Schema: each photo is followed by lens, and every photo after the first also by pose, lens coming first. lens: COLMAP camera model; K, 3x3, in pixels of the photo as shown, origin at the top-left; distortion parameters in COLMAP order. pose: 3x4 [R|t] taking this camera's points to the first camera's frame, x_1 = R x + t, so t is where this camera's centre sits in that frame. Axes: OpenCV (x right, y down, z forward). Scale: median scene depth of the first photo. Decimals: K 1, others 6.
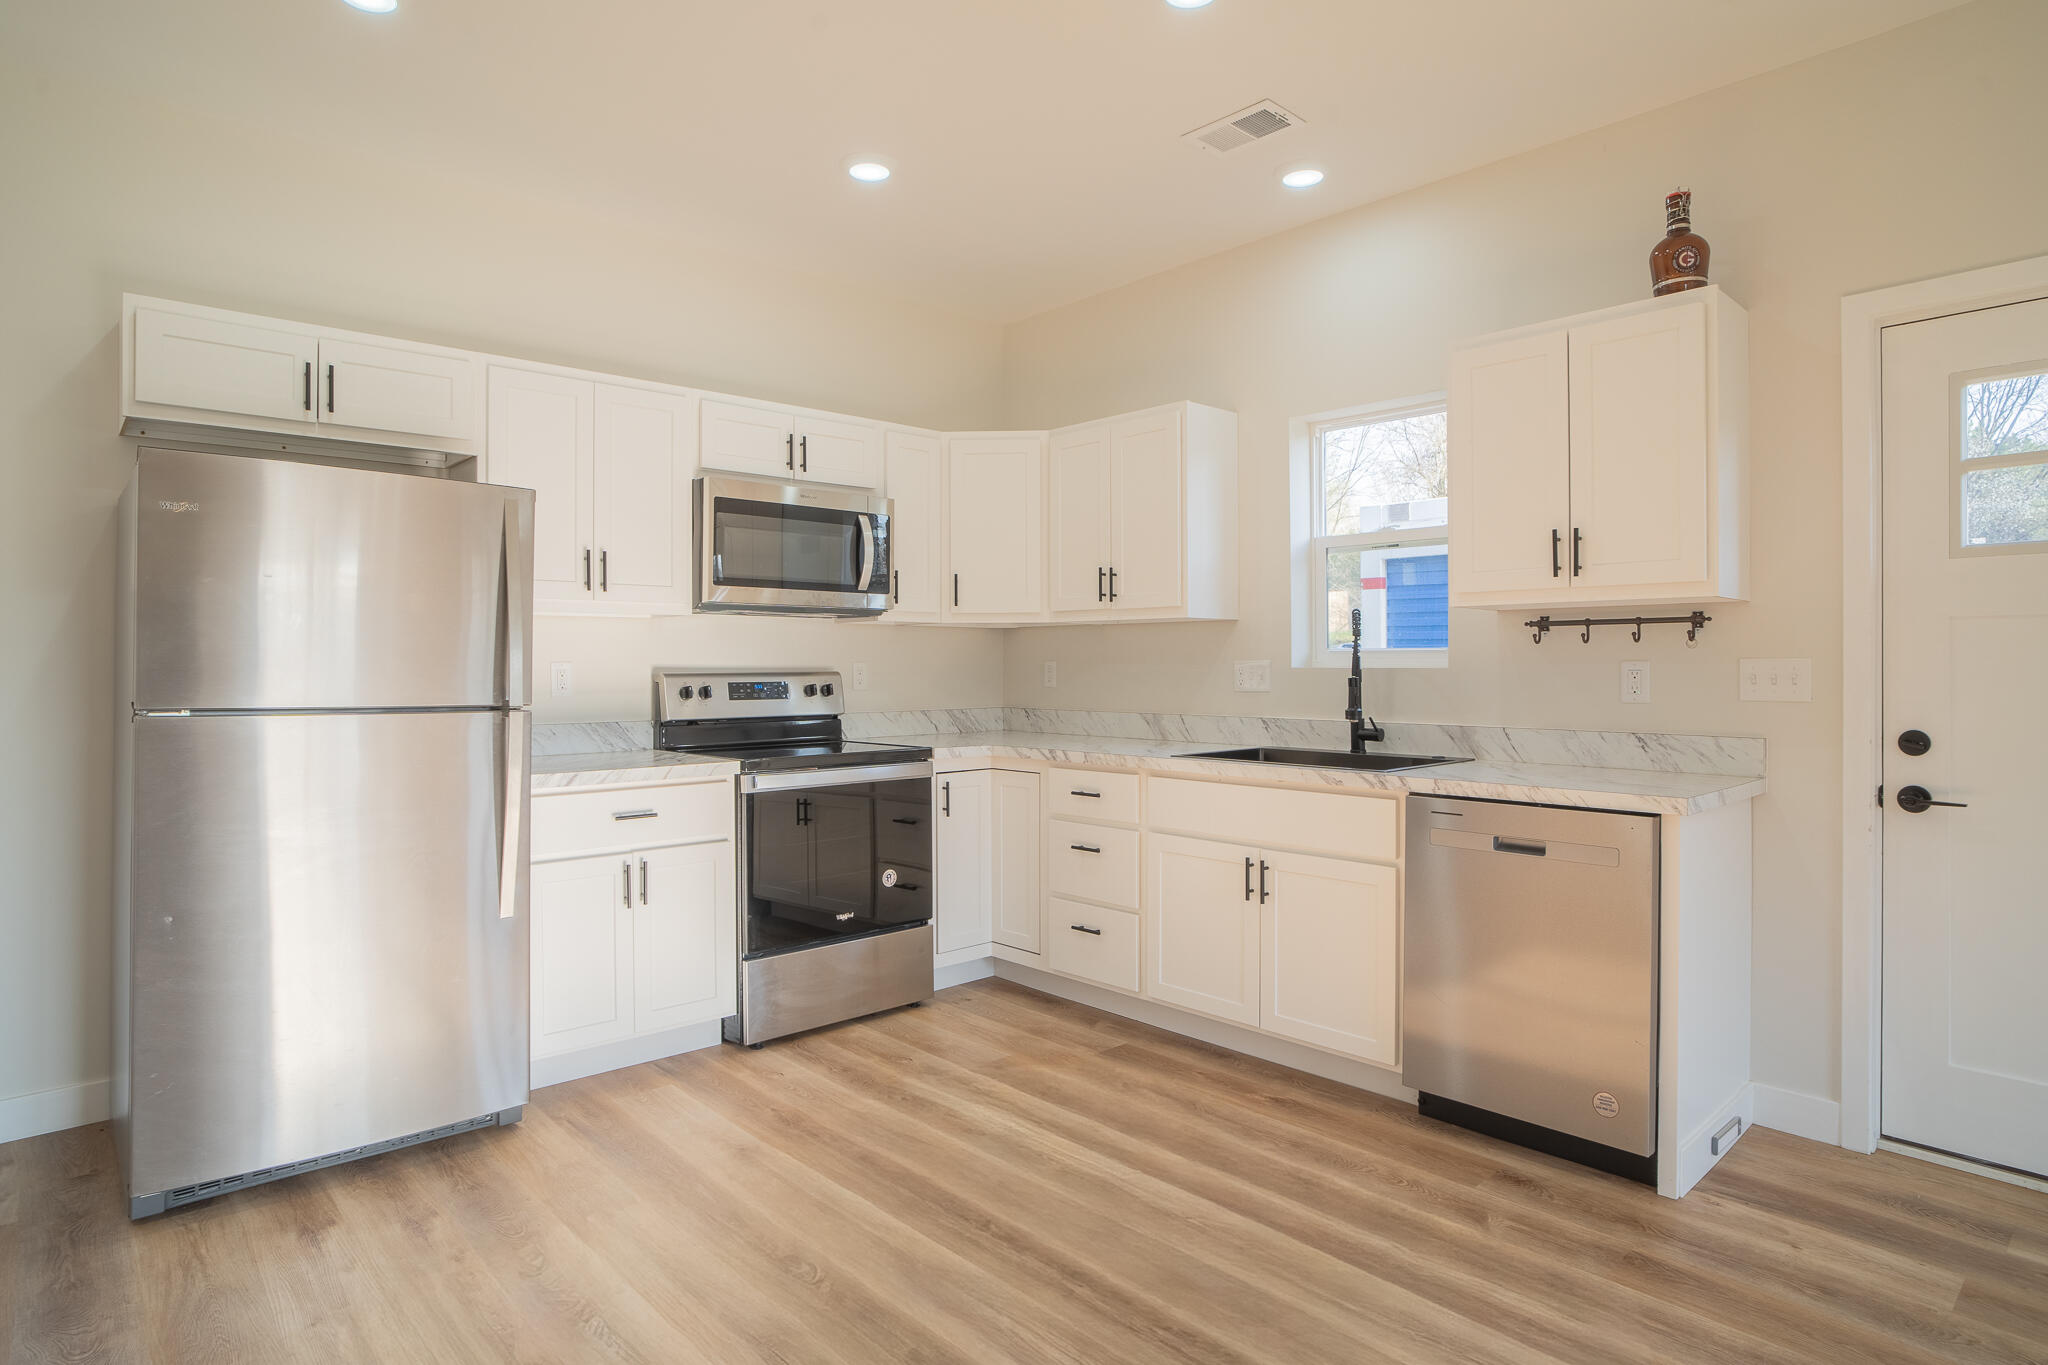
lens RADIAL K [[1084.9, 0, 1024.0], [0, 1084.9, 682.5], [0, 0, 1]] dist [-0.026442, 0.001257]
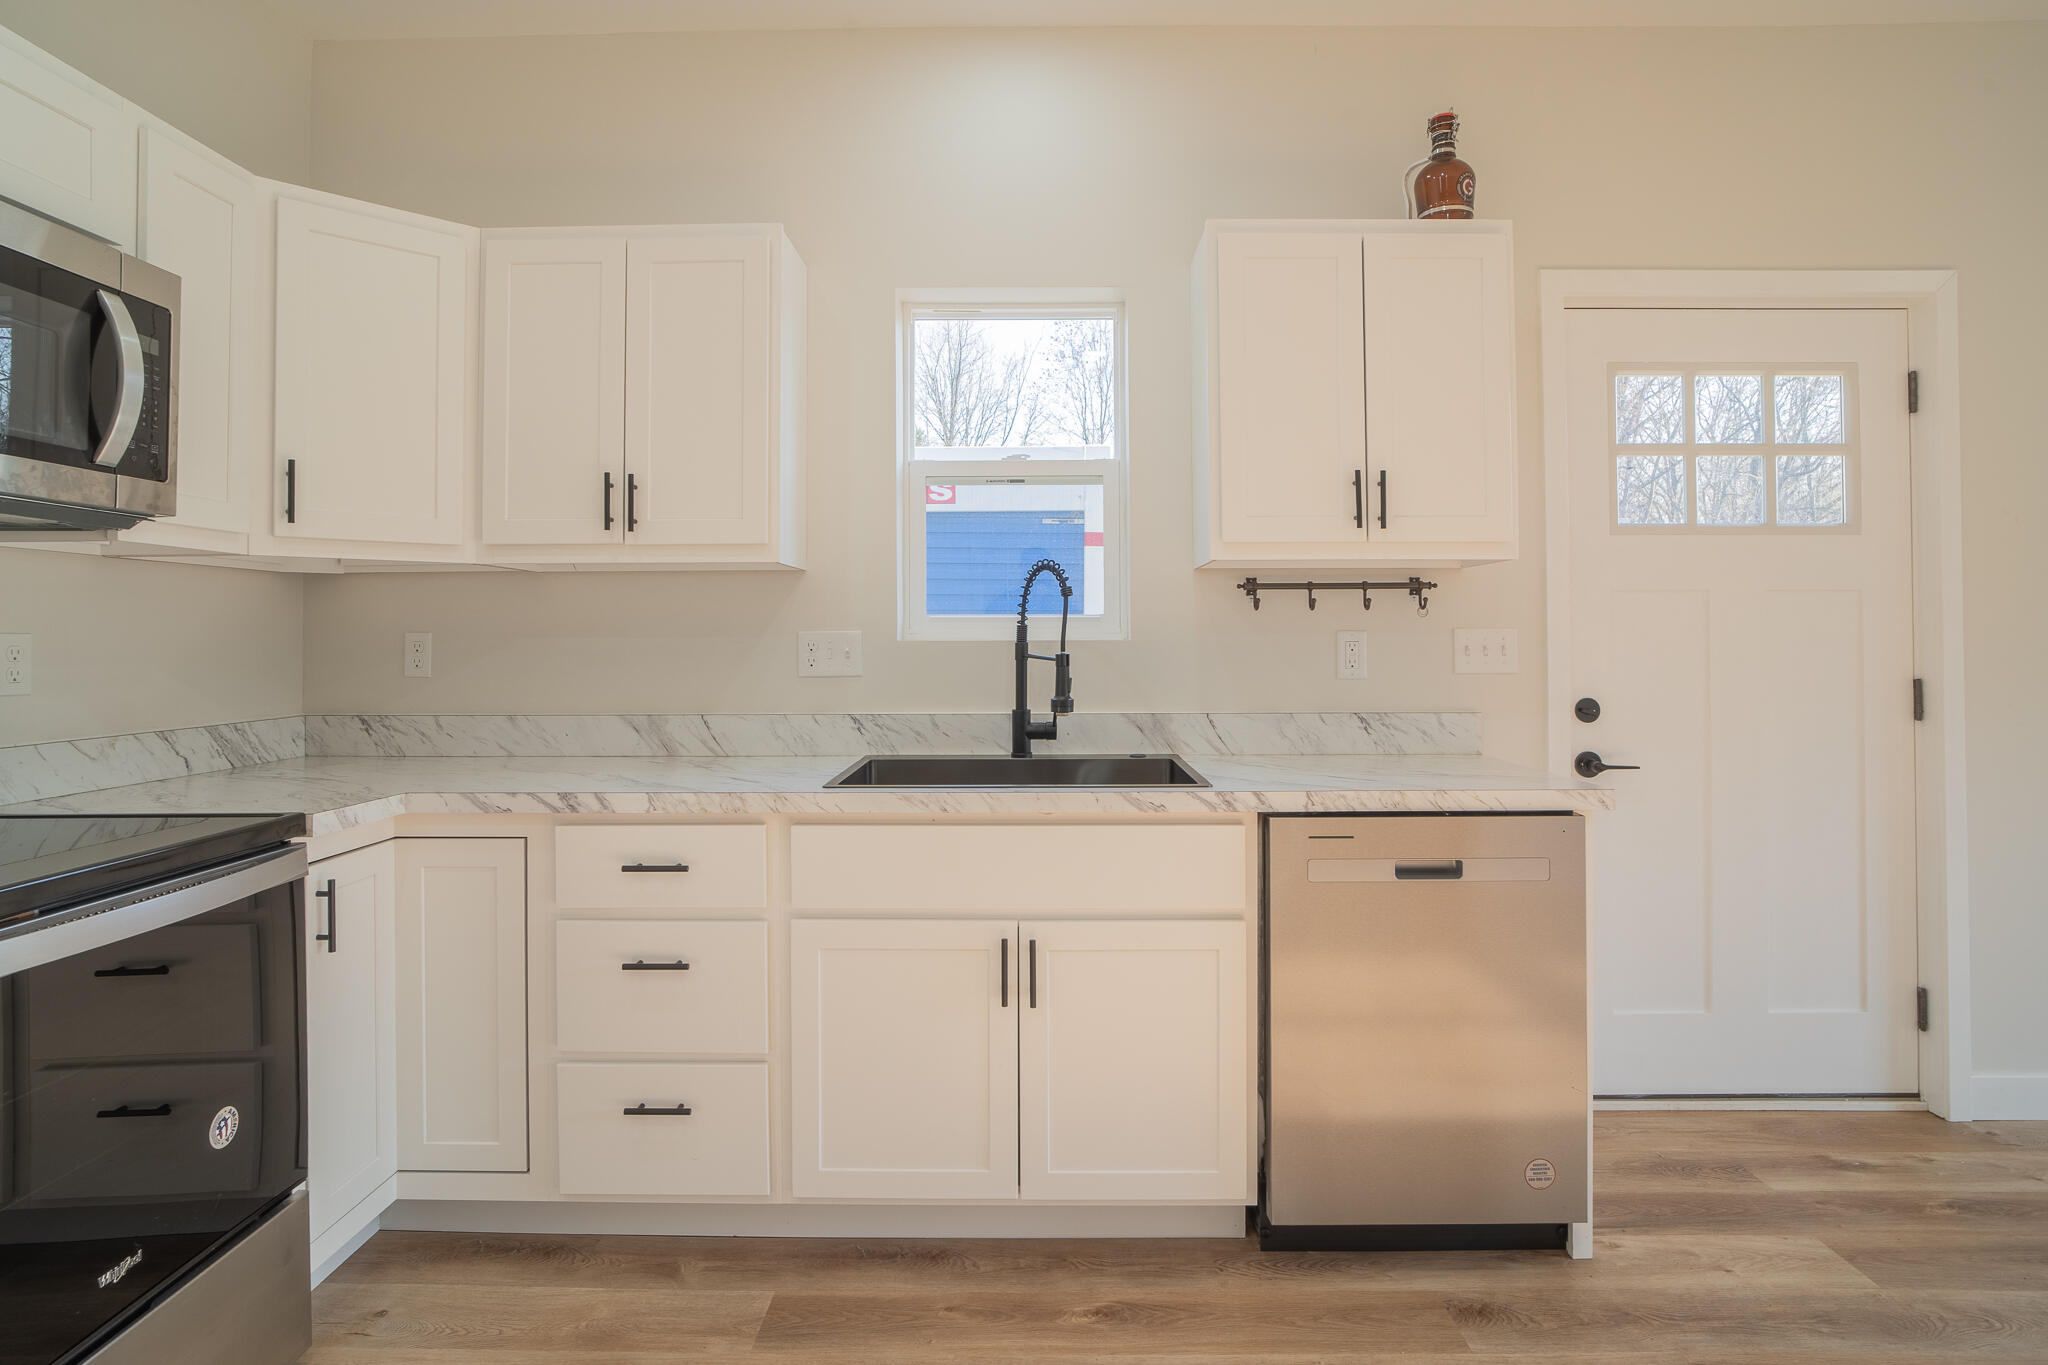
lens RADIAL K [[1076.9, 0, 1020.4], [0, 1076.9, 633.2], [0, 0, 1]] dist [-0.028256, -0.000507]
pose [[0.696453, 0.002577, 0.717598, -0.216129], [0.014758, 0.999731, -0.017914, -0.005608], [-0.717451, 0.023067, 0.696227, 0.495604]]
